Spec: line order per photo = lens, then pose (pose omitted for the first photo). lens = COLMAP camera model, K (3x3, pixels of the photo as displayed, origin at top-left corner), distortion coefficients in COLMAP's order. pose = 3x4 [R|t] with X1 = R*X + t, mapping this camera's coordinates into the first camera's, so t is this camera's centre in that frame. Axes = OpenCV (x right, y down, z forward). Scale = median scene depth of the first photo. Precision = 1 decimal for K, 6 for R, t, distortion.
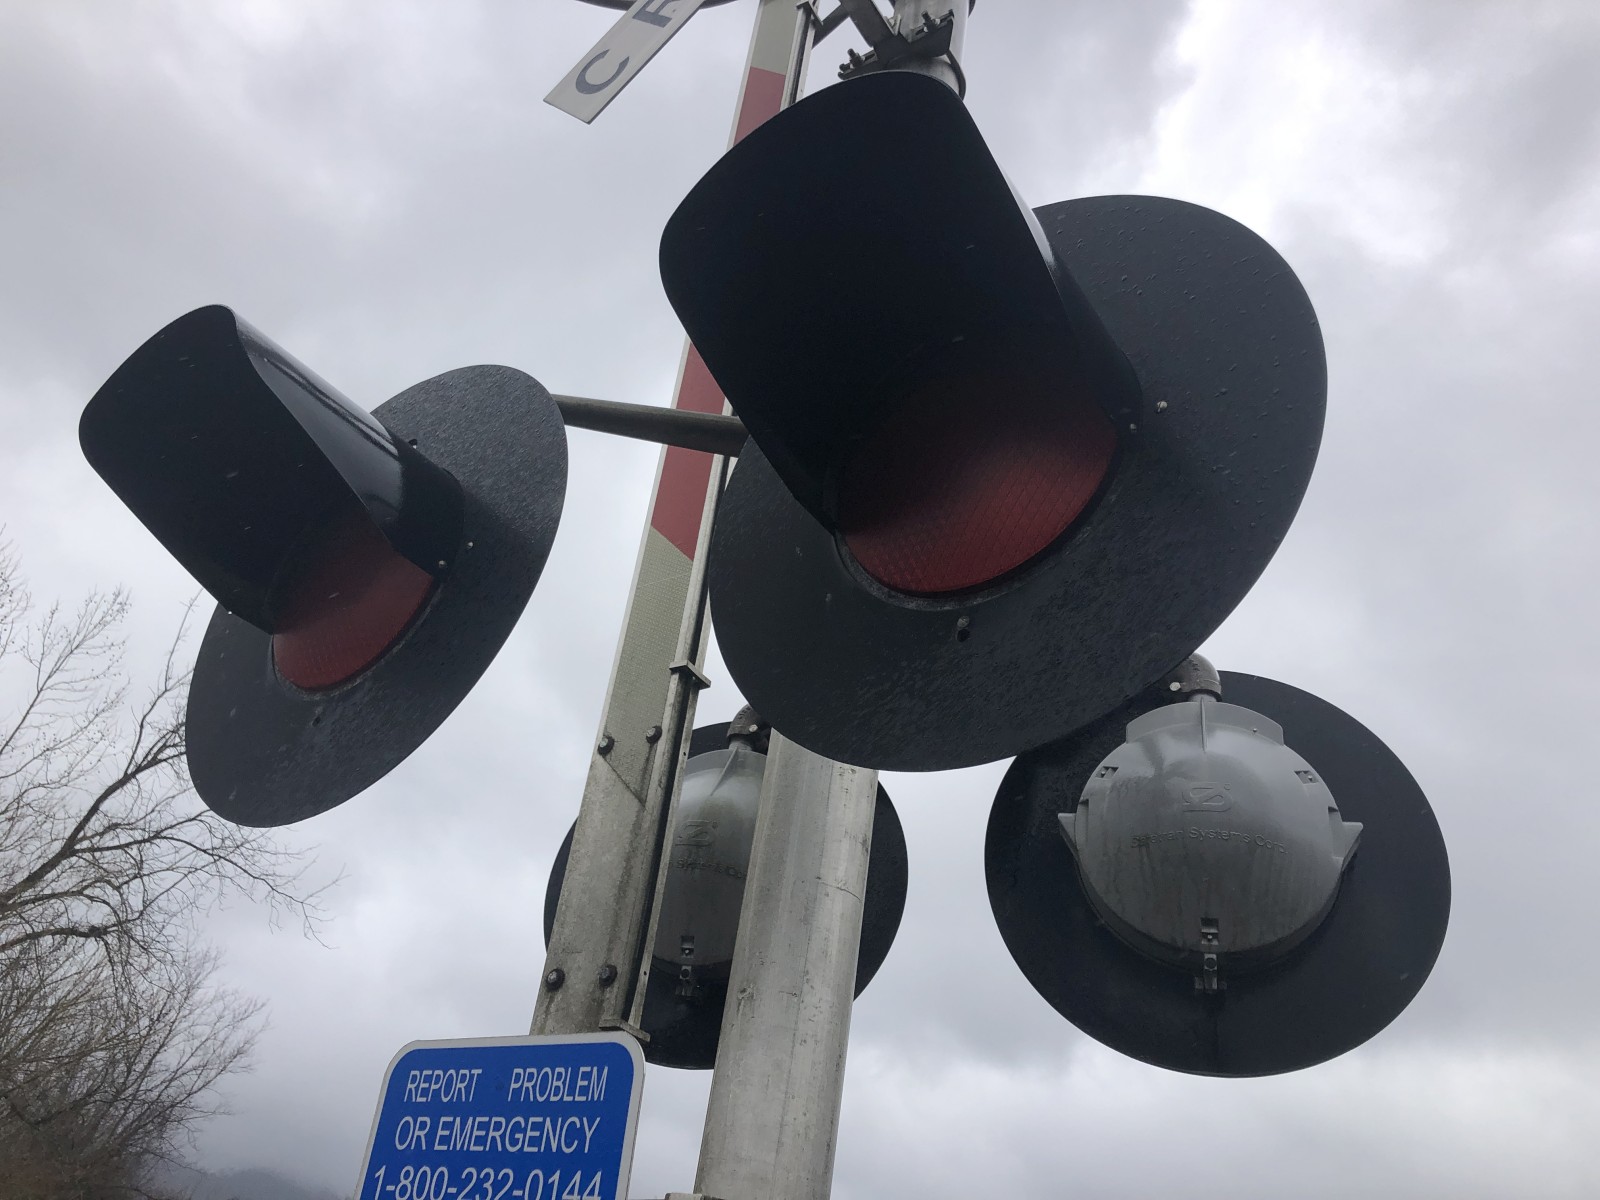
lens RADIAL K [[1315.4, 0, 772.6], [0, 1315.4, 590.6], [0, 0, 1]] dist [0.035806, -0.029255]
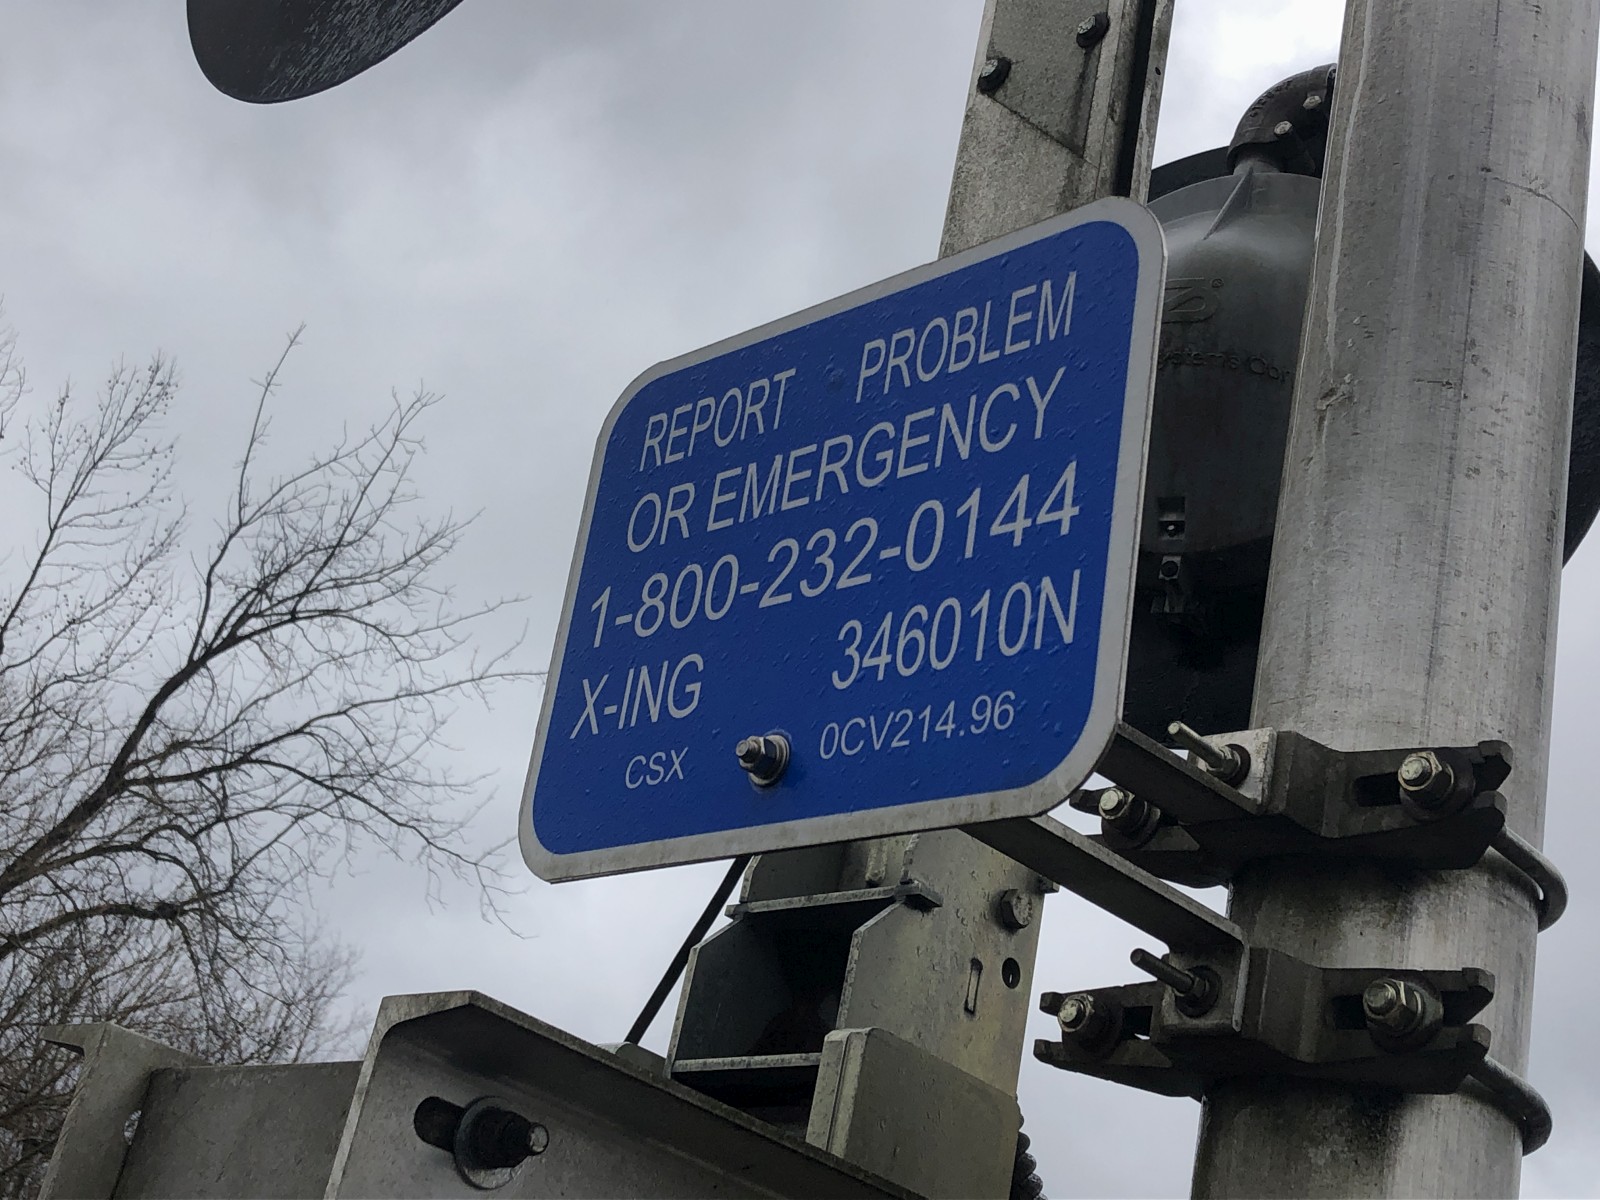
lens RADIAL K [[2309.5, 0, 758.8], [0, 2309.5, 513.1], [0, 0, 1]] dist [0.059838, 0.000000]
pose [[0.977475, -0.040317, -0.207165, -0.052599], [0.057735, 0.995223, 0.078726, 0.276506], [0.203002, -0.088914, 0.975133, 0.159558]]
